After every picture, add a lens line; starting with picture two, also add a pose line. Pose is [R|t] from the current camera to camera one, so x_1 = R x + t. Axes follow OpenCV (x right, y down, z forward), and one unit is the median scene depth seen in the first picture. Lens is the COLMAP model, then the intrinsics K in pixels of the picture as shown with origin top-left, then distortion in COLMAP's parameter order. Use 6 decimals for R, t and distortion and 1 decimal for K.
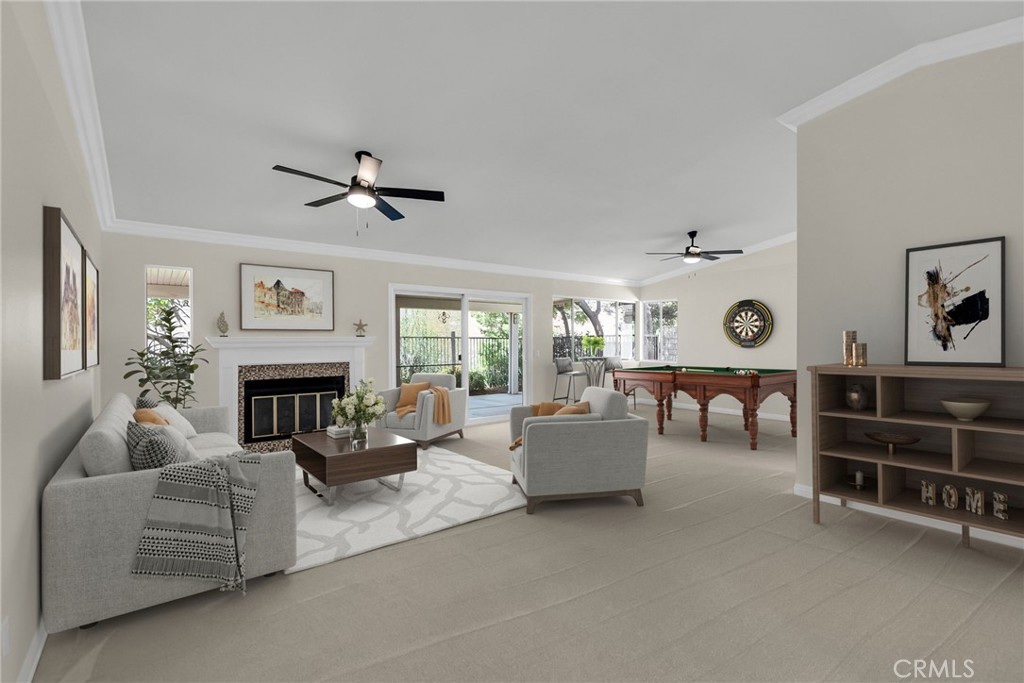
lens RADIAL K [[473.2, 0, 512.0], [0, 473.2, 341.5], [0, 0, 1]] dist [-0.000964, -0.000017]
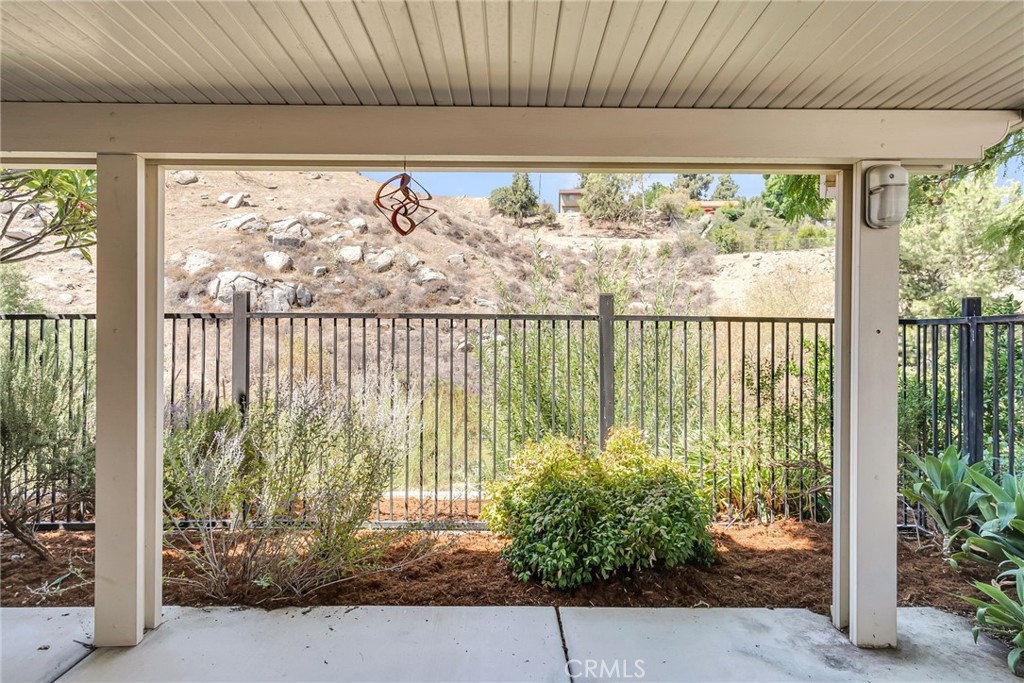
lens RADIAL K [[571.4, 0, 520.5], [0, 571.4, 335.7], [0, 0, 1]] dist [0.001469, 0.000925]
pose [[0.804578, 0.007144, -0.593804, 0.055972], [-0.006061, 0.999974, 0.003817, 0.001811], [0.593816, 0.000528, 0.804601, 1.631384]]
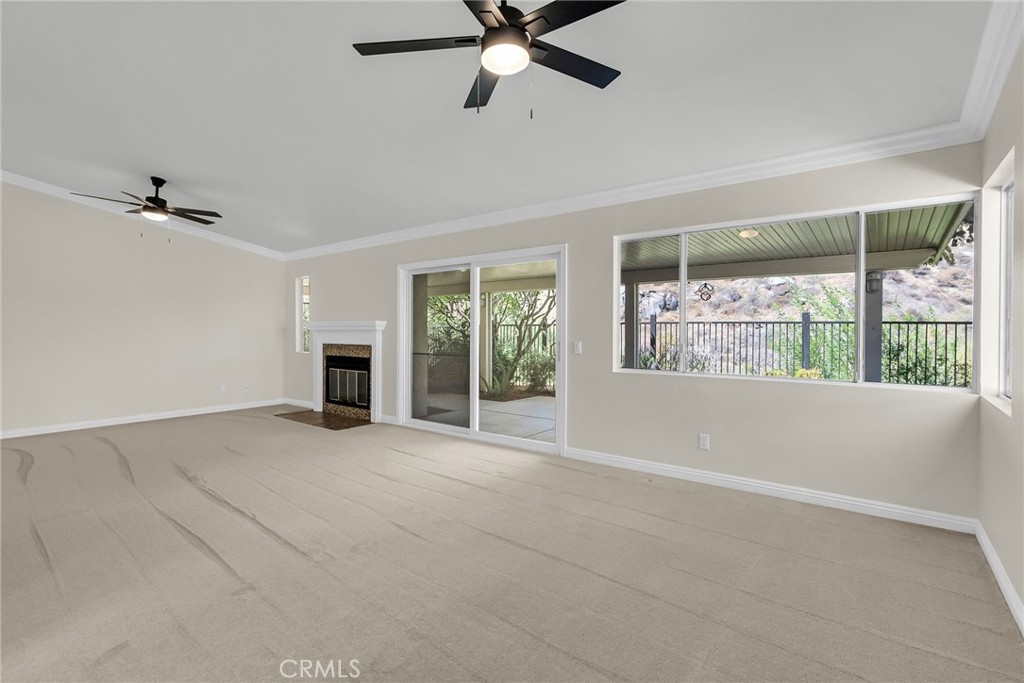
lens RADIAL K [[478.0, 0, 512.0], [0, 478.0, 341.5], [0, 0, 1]] dist [-0.012584, -0.000069]
pose [[0.250174, 0.027137, -0.967821, 0.829329], [-0.005828, 0.999631, 0.026523, 0.004514], [0.968183, -0.000995, 0.250239, 1.112606]]
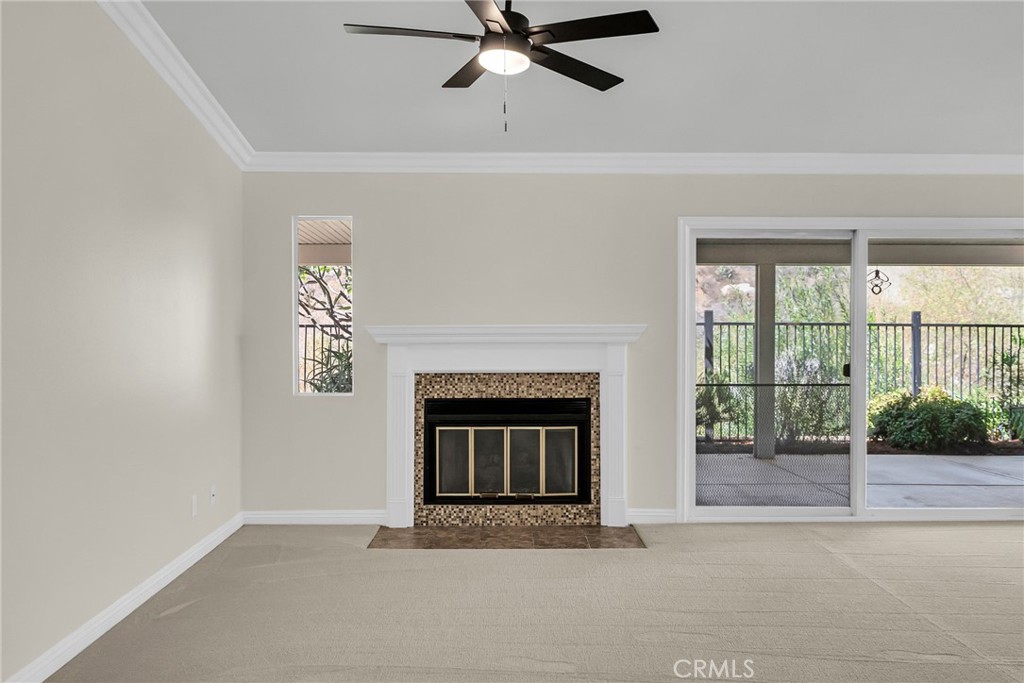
lens RADIAL K [[899.5, 0, 512.0], [0, 899.5, 341.5], [0, 0, 1]] dist [0.007519, 0.003149]
pose [[0.801906, 0.011236, -0.597345, 0.188916], [-0.004301, 0.999906, 0.013034, -0.004129], [0.597435, -0.007883, 0.801878, 0.149593]]
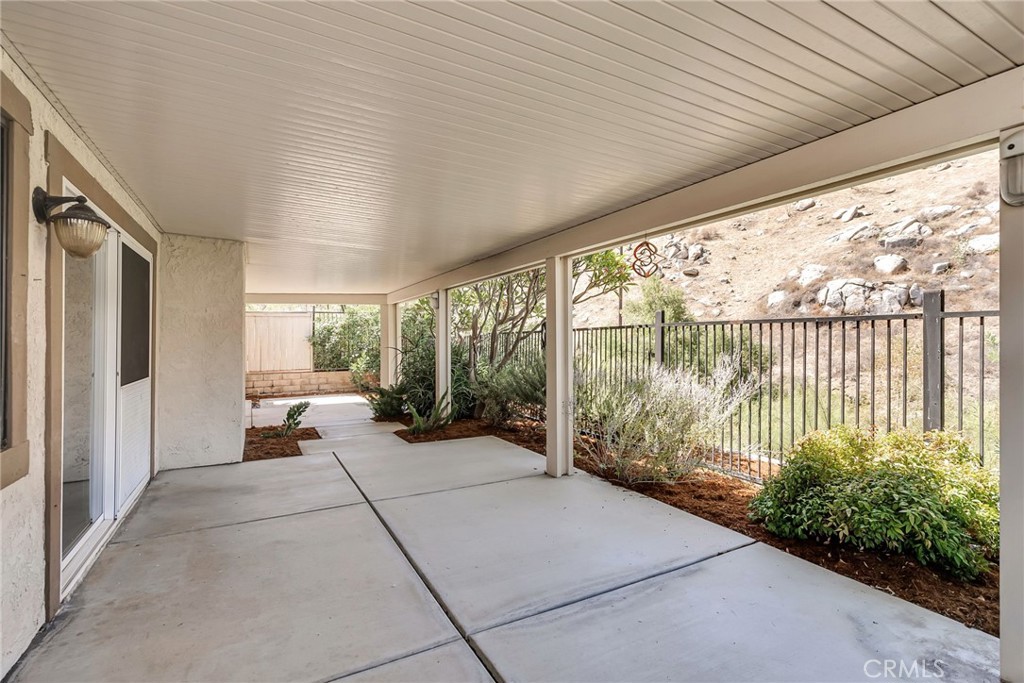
lens RADIAL K [[487.8, 0, 518.9], [0, 487.8, 341.5], [0, 0, 1]] dist [0.002189, 0.000684]
pose [[-0.151051, 0.009570, -0.988480, 0.374039], [0.012736, 0.999889, 0.007735, 0.002950], [0.988444, -0.011421, -0.151156, 1.861955]]
